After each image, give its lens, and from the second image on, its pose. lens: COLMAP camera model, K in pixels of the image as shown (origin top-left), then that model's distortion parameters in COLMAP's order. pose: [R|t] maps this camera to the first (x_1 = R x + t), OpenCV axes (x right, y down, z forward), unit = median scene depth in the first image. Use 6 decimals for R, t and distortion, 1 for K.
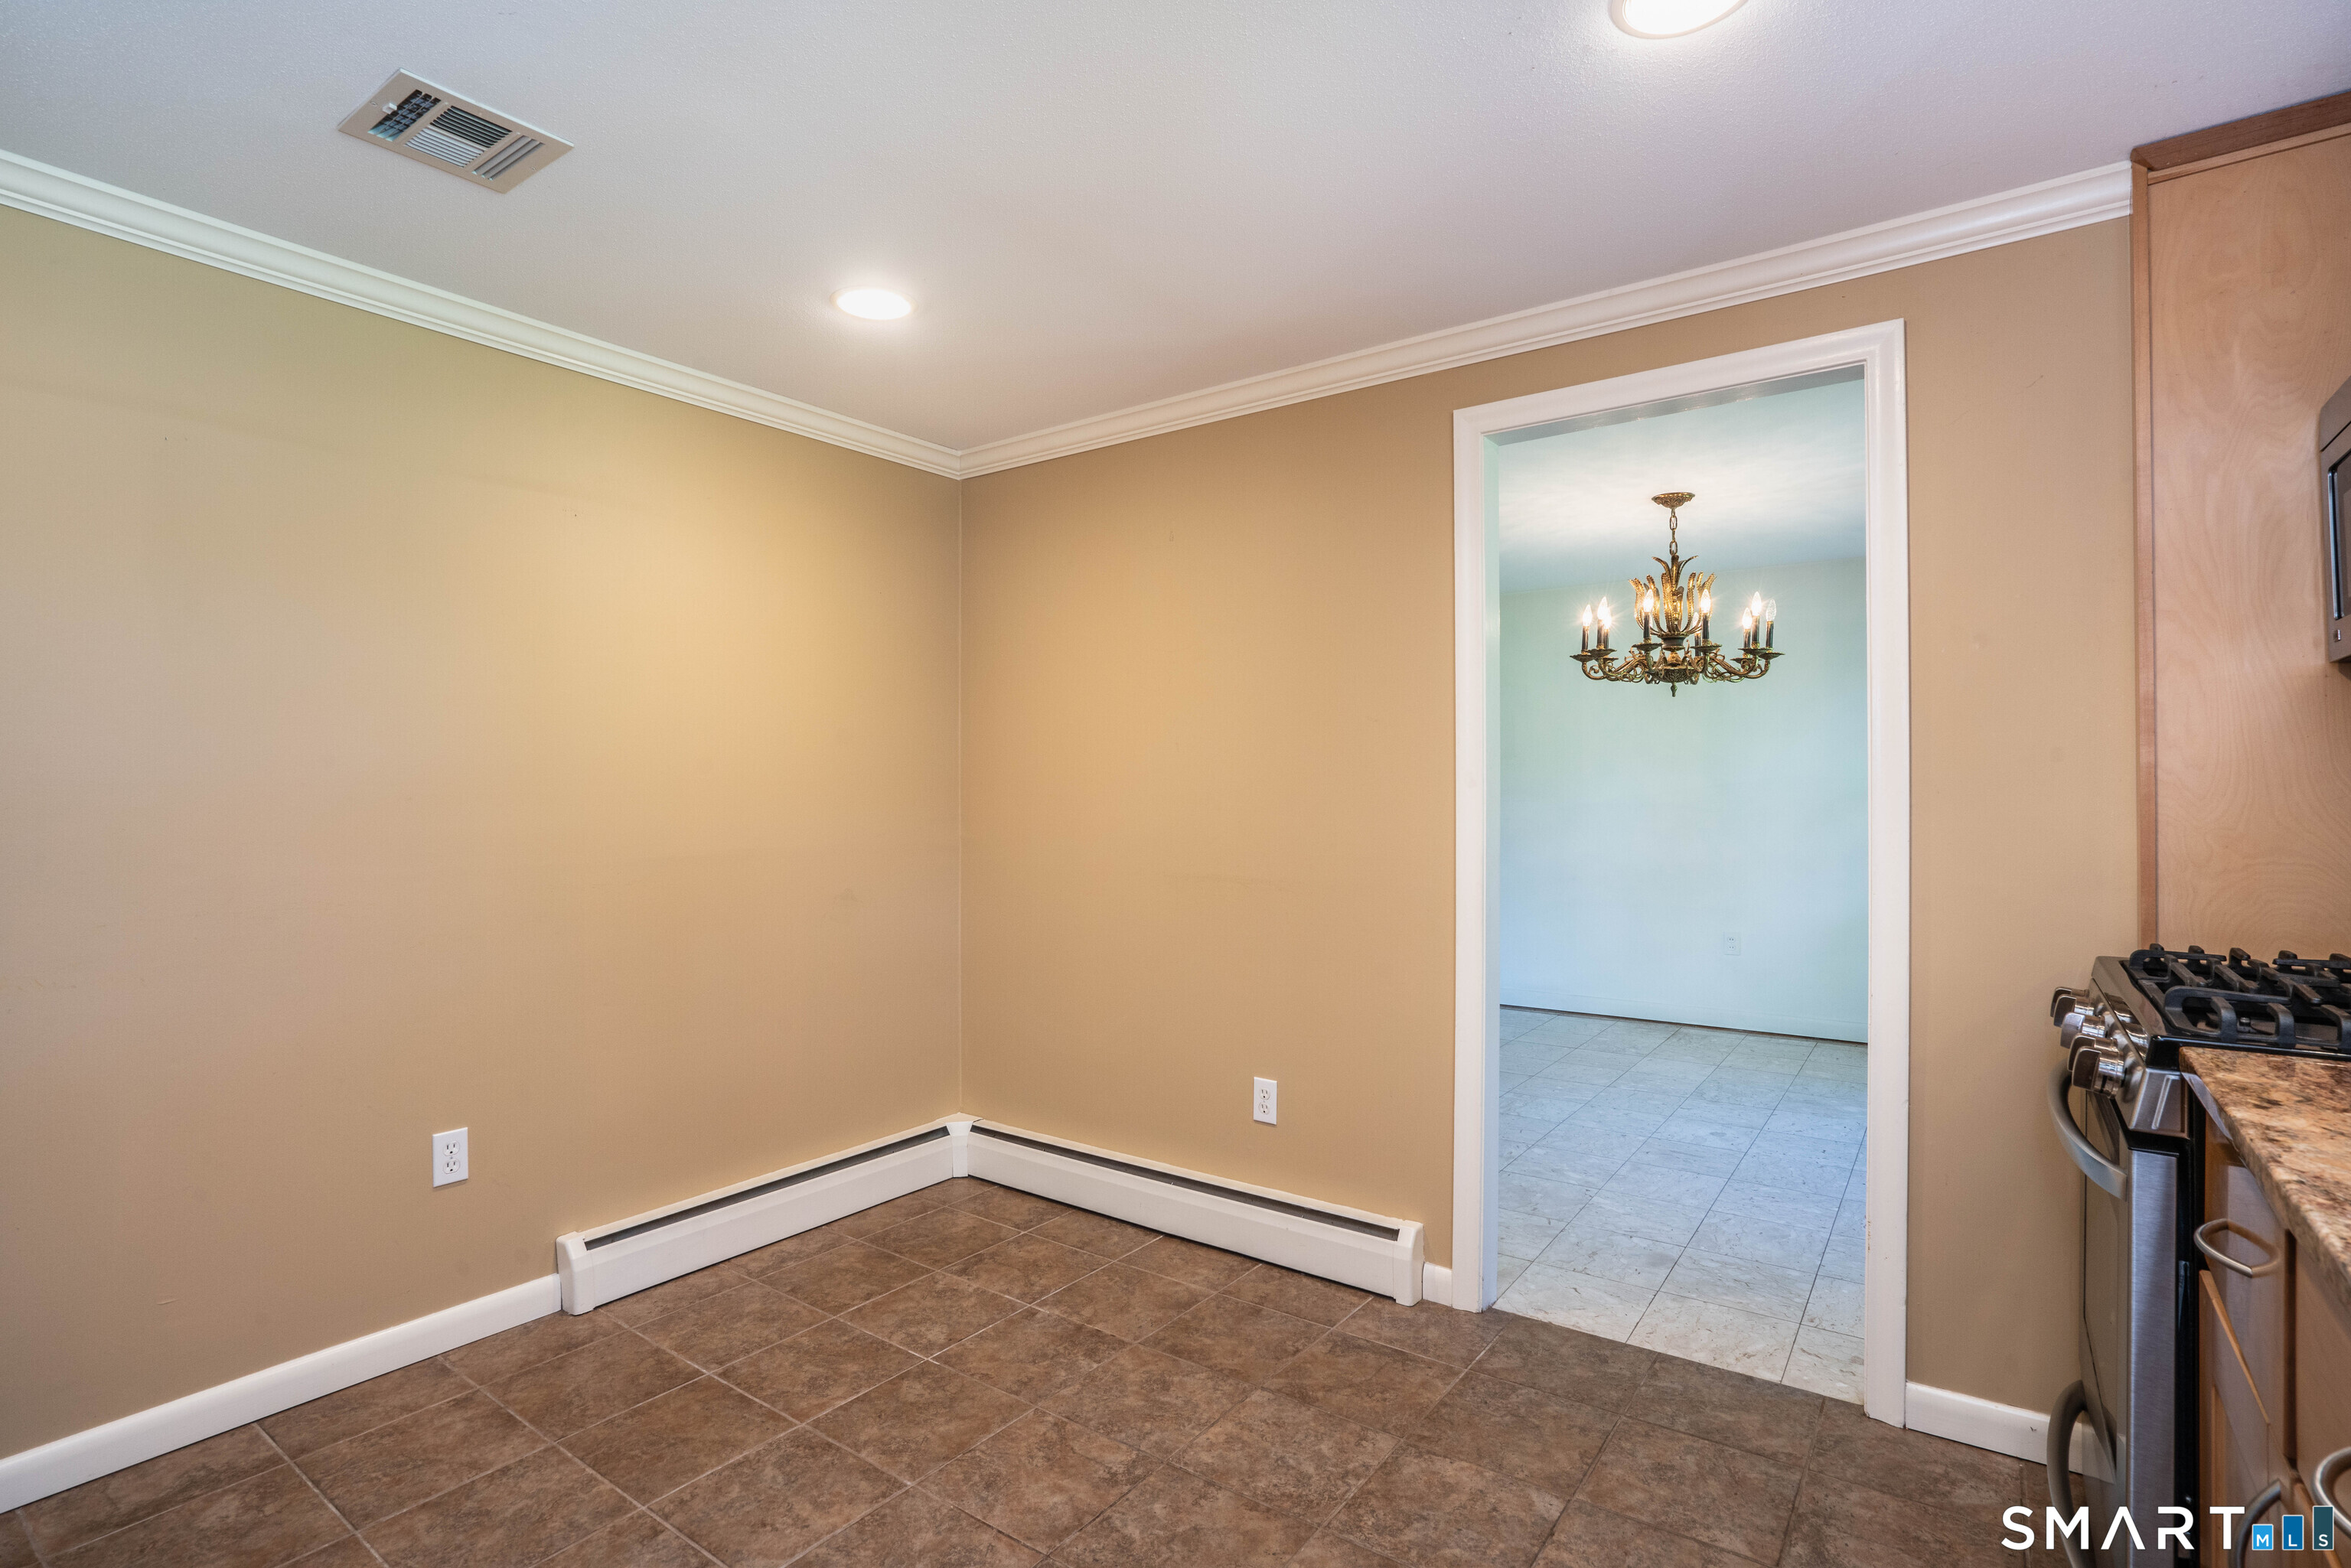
lens RADIAL K [[1123.3, 0, 1175.5], [0, 1123.3, 784.0], [0, 0, 1]] dist [-0.050444, 0.018772]
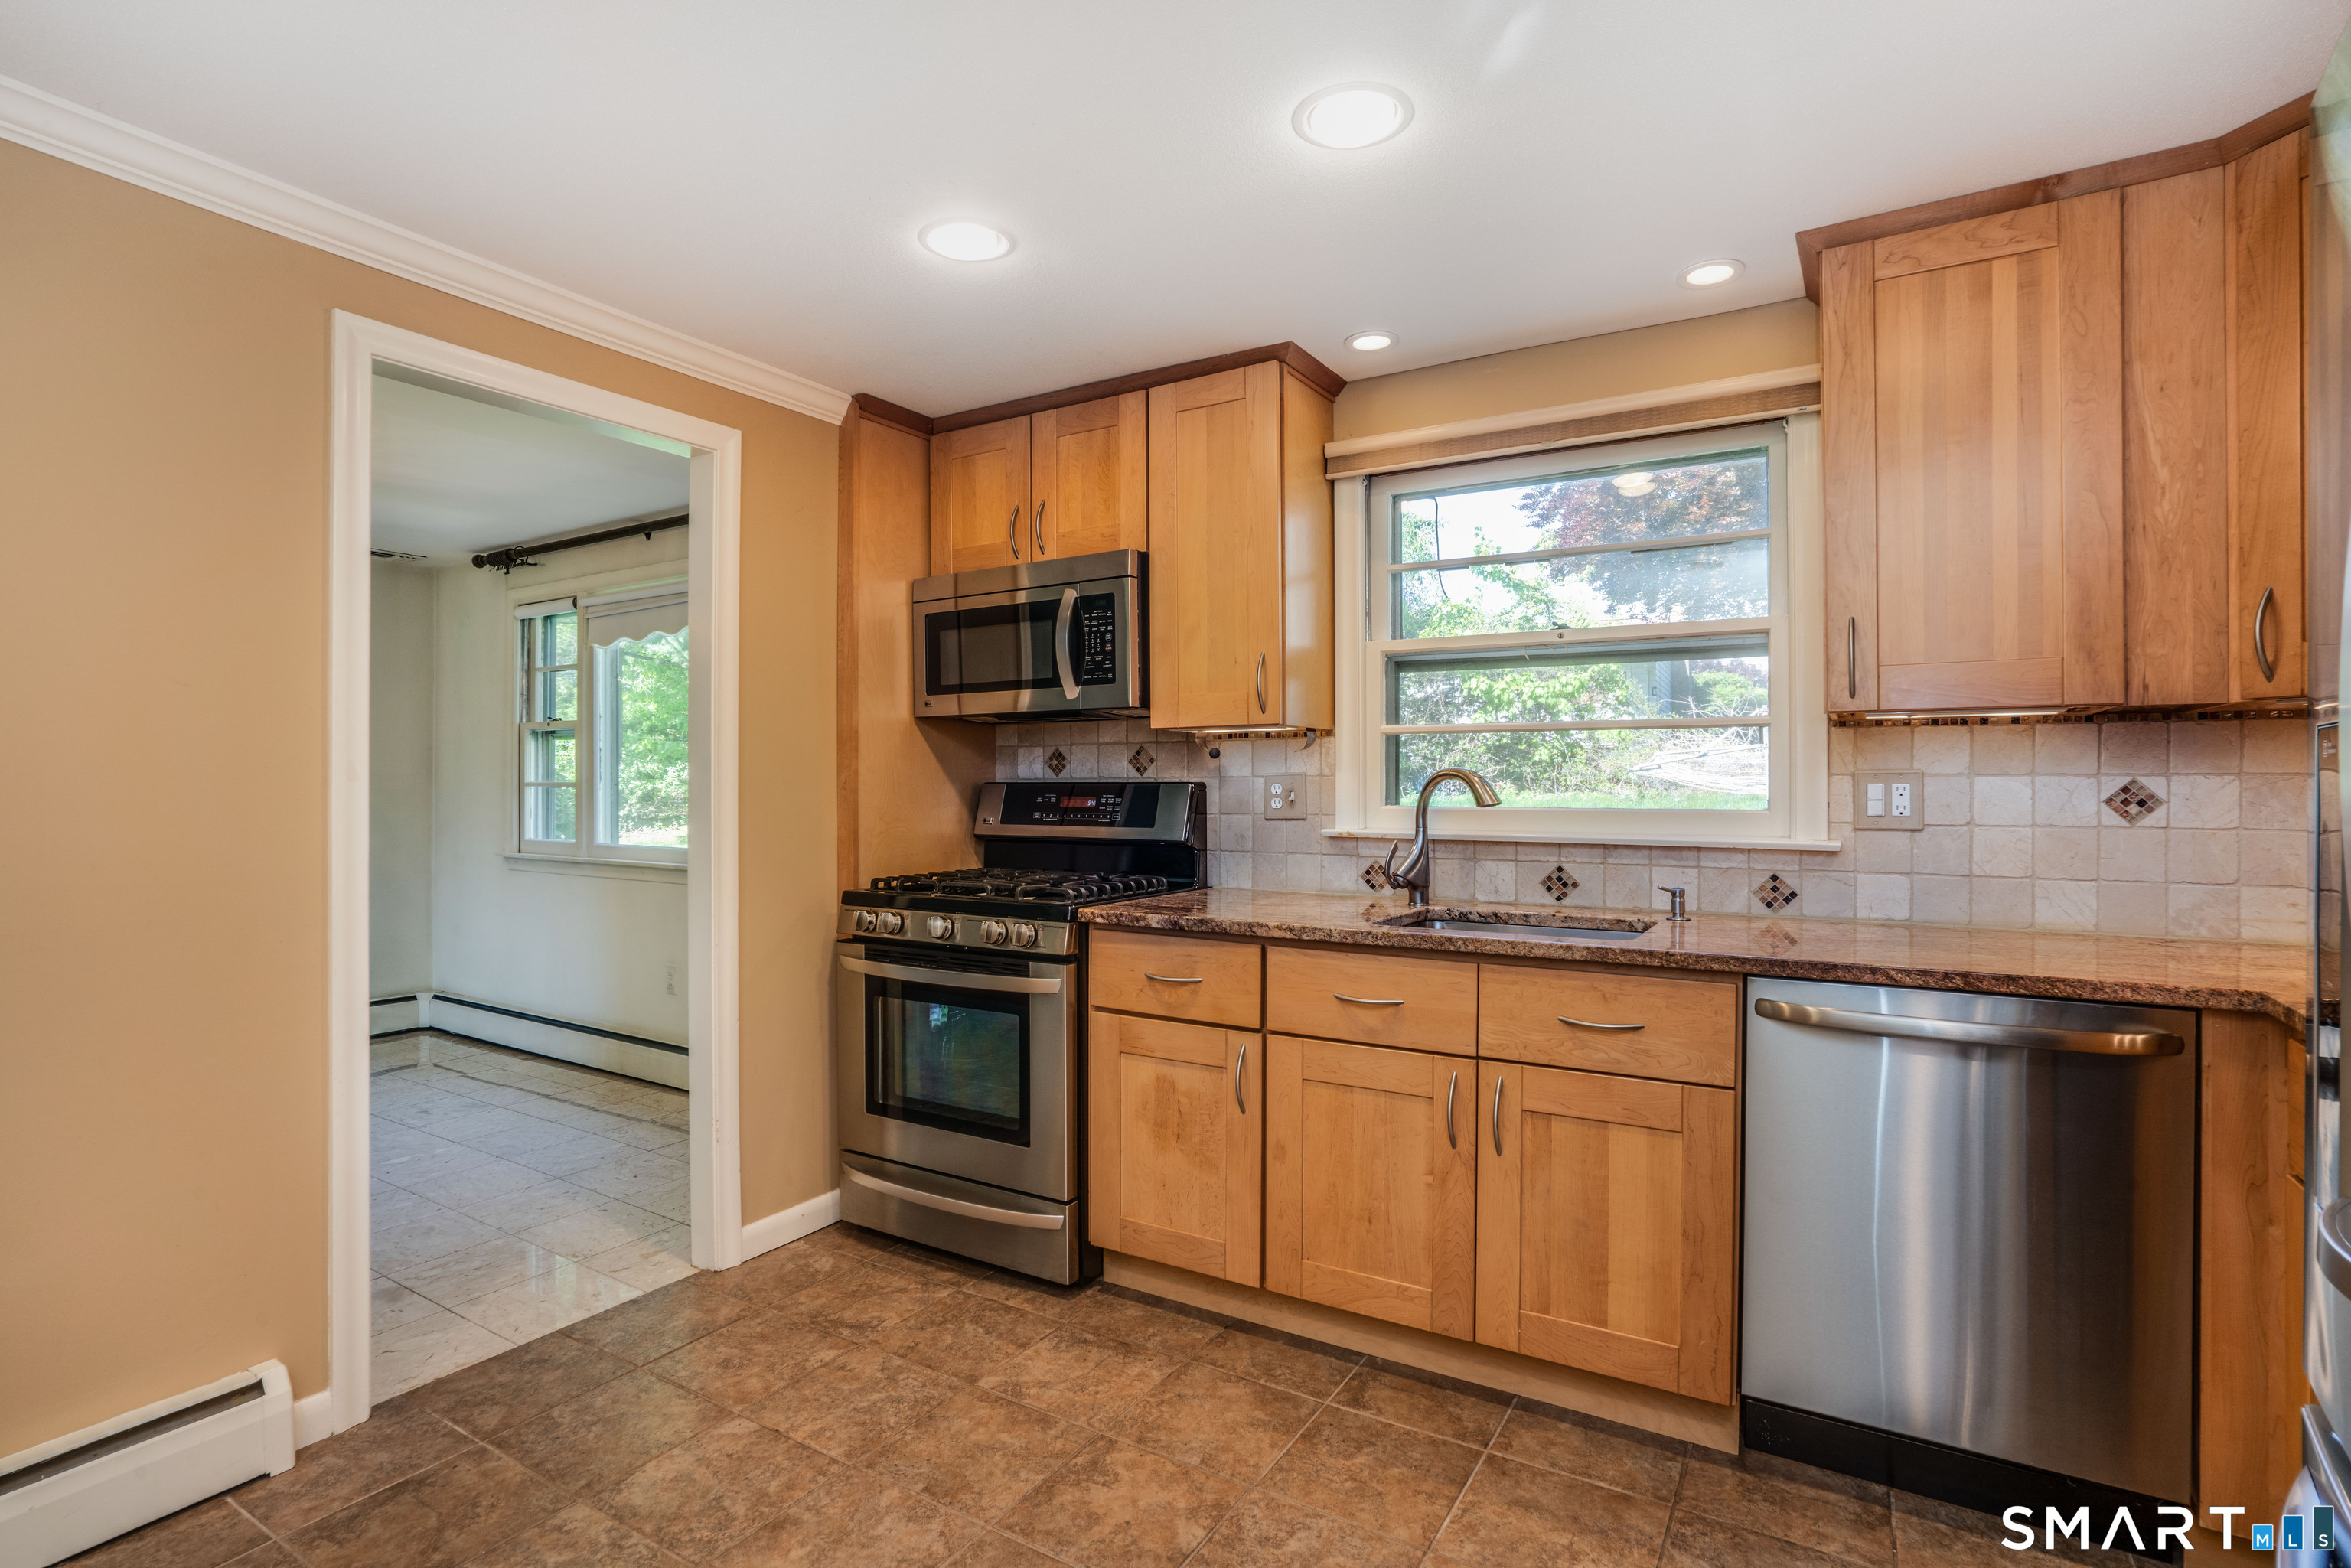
lens RADIAL K [[1118.8, 0, 1175.5], [0, 1118.8, 784.0], [0, 0, 1]] dist [-0.059813, 0.024782]
pose [[-0.084702, 0.006706, 0.996384, -0.663588], [-0.008453, 0.999937, -0.007448, 0.008208], [-0.996370, -0.009053, -0.084640, 0.543113]]
